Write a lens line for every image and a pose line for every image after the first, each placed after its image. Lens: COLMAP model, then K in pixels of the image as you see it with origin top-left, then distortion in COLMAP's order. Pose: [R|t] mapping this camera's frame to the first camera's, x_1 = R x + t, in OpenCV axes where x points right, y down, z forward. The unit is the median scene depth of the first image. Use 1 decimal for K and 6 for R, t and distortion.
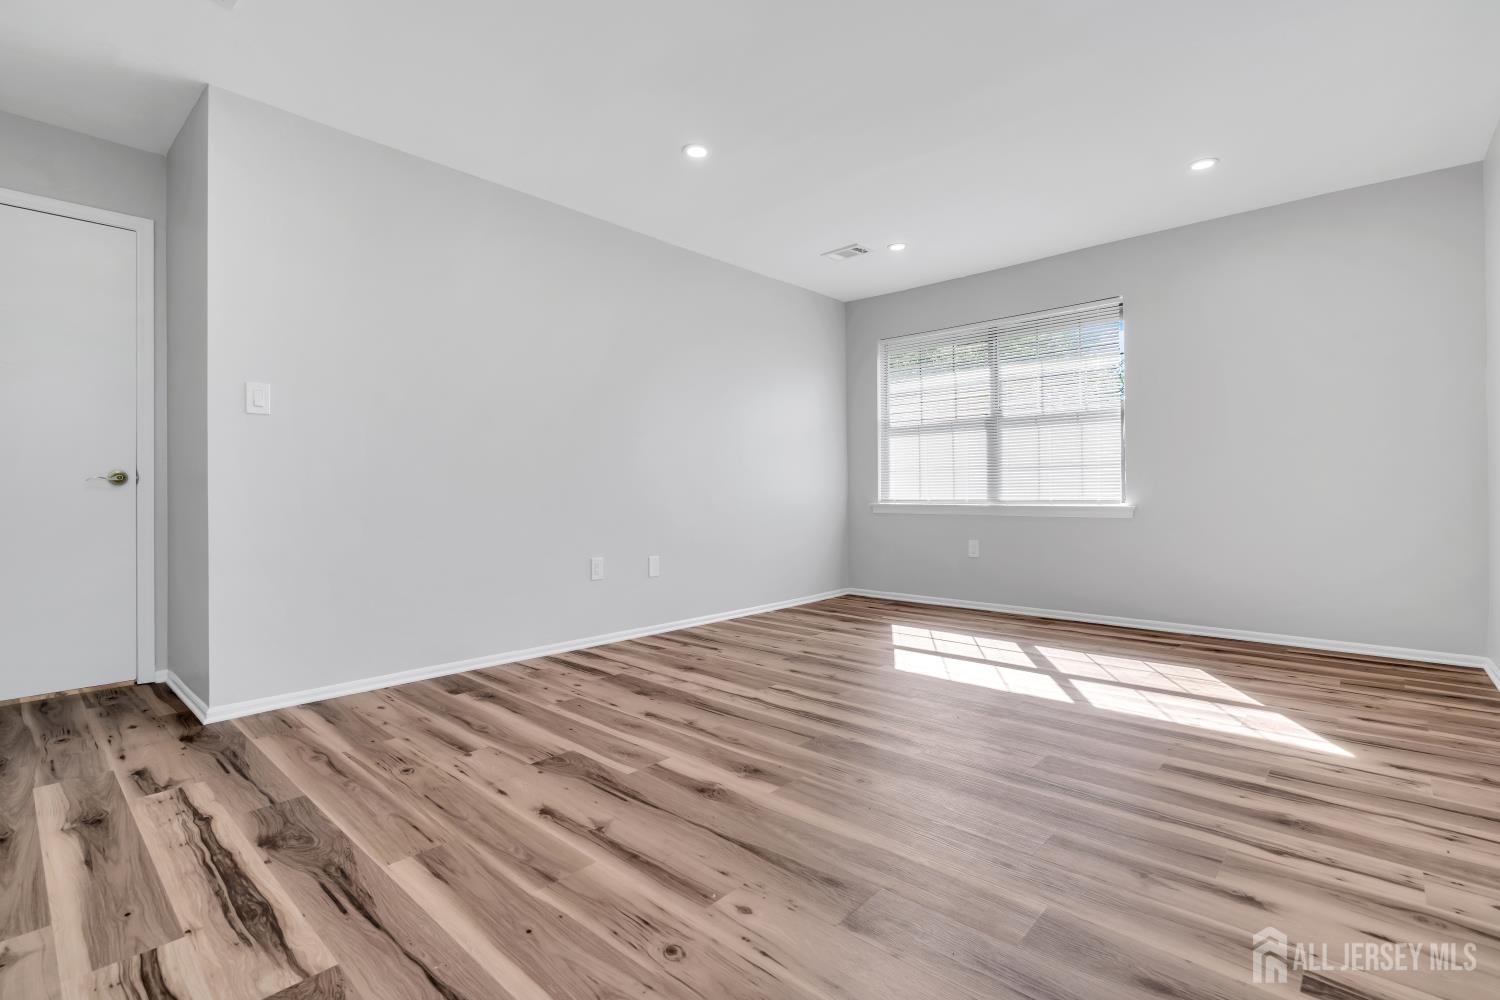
lens RADIAL K [[687.9, 0, 749.6], [0, 687.9, 493.5], [0, 0, 1]] dist [-0.006902, 0.003025]
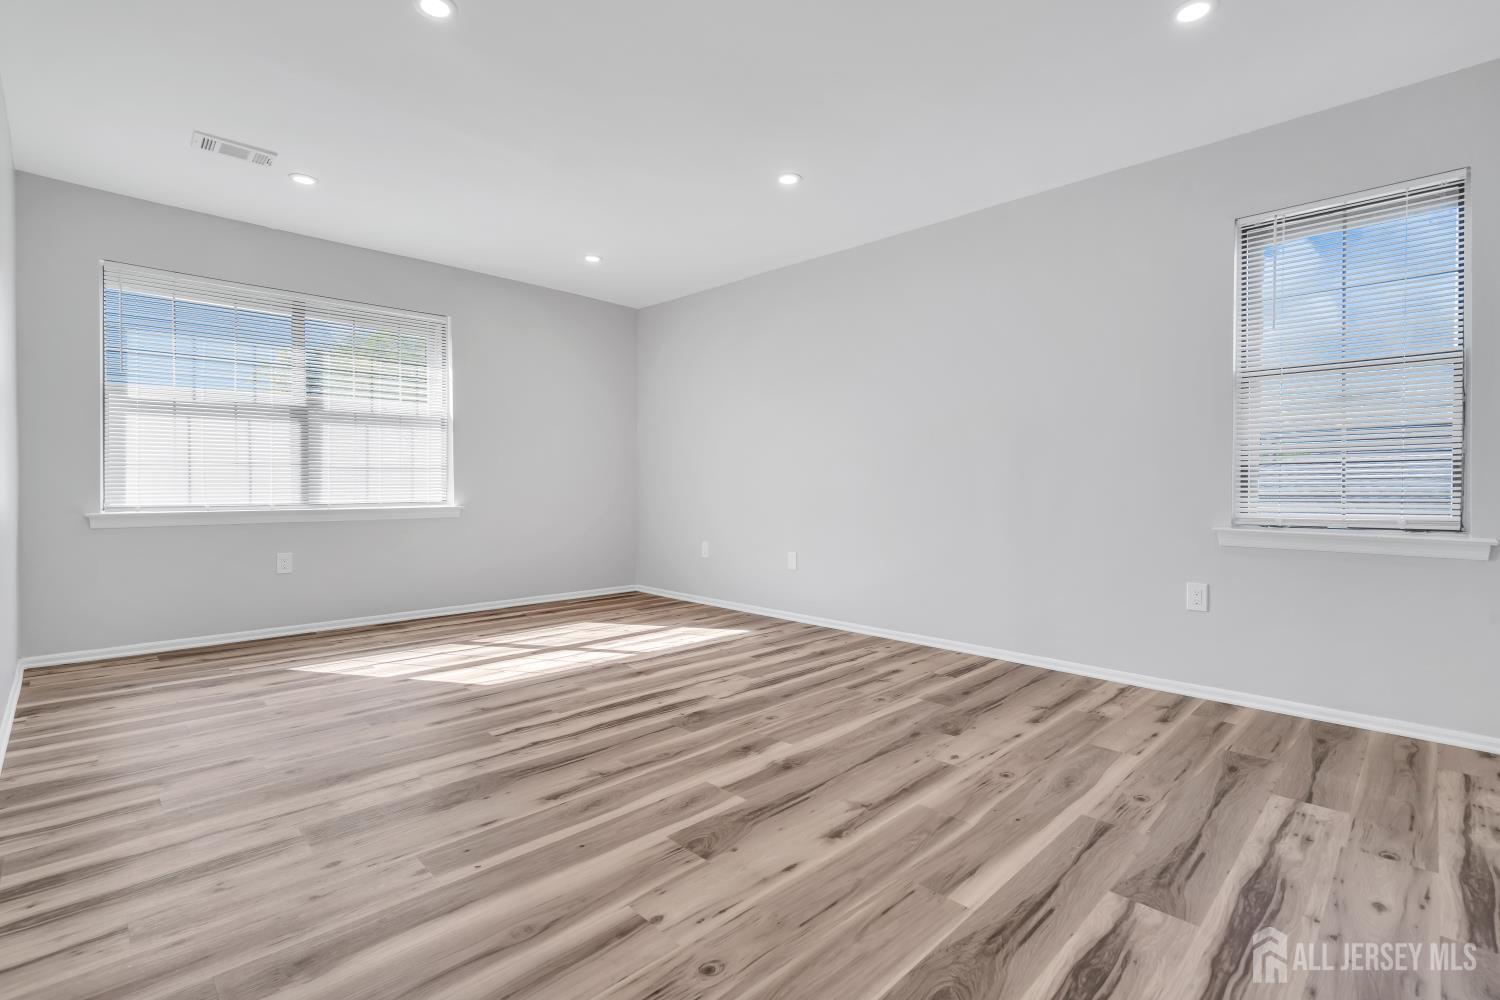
lens RADIAL K [[687.9, 0, 749.2], [0, 687.9, 492.6], [0, 0, 1]] dist [-0.006902, 0.003025]
pose [[0.050279, -0.003141, 0.998730, -1.092797], [0.003816, 0.999988, 0.002953, -0.011685], [-0.998728, 0.003663, 0.050290, 0.934623]]
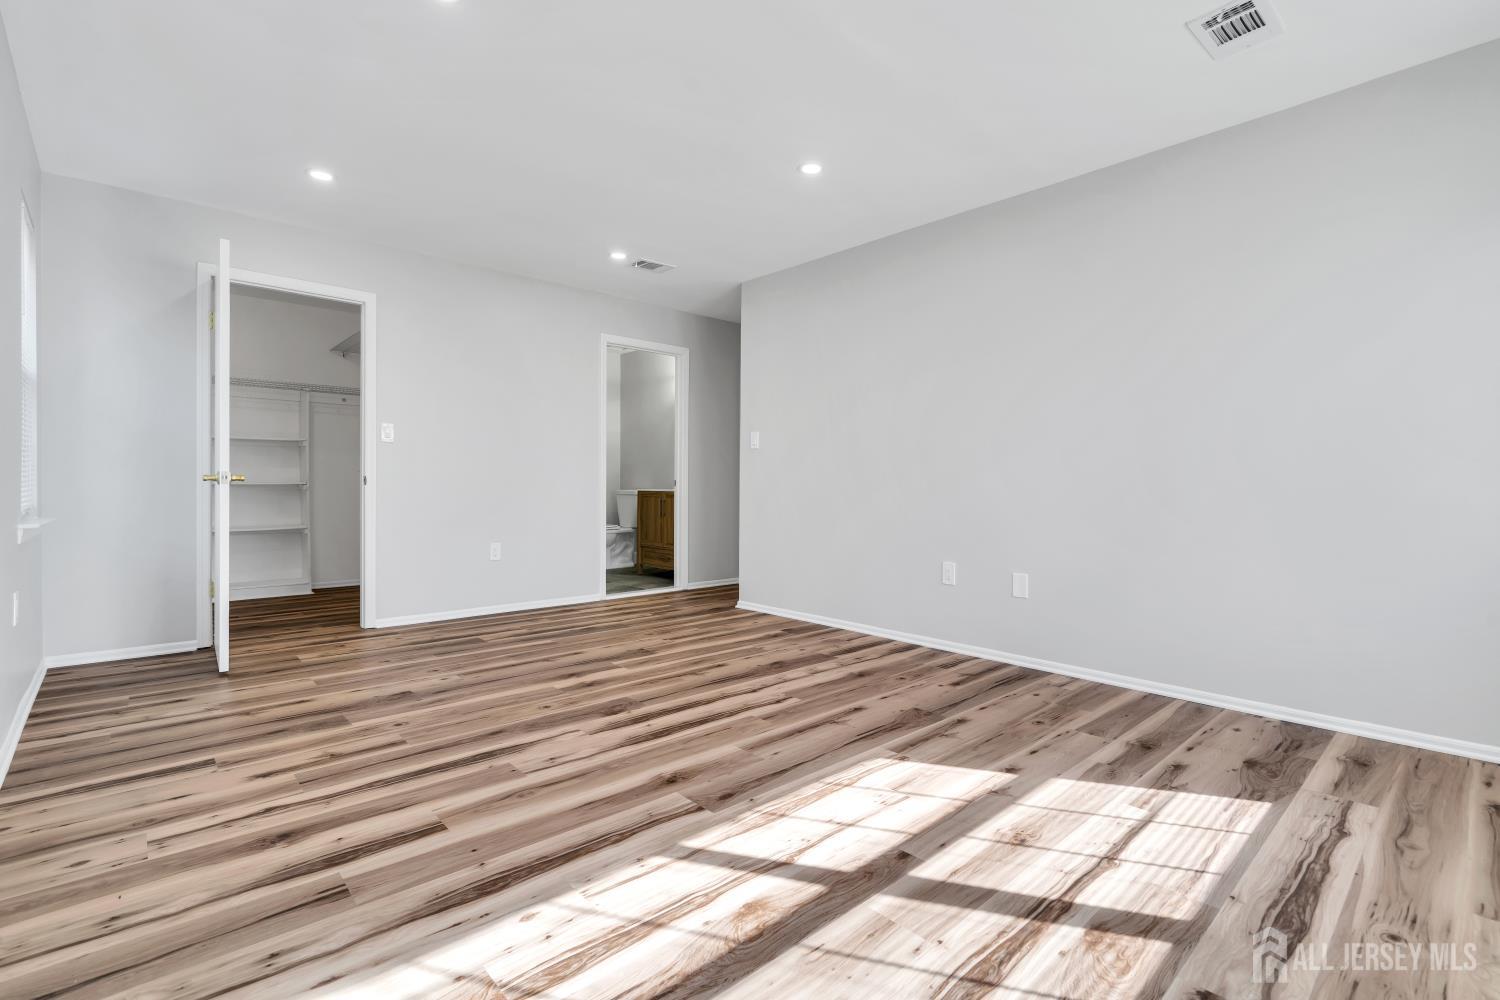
lens RADIAL K [[687.9, 0, 756.4], [0, 687.9, 507.7], [0, 0, 1]] dist [-0.006902, 0.003025]
pose [[-0.082988, 0.030677, -0.996078, 1.404665], [-0.016125, 0.999354, 0.032122, -0.021900], [0.996420, 0.018727, -0.082439, 1.456181]]
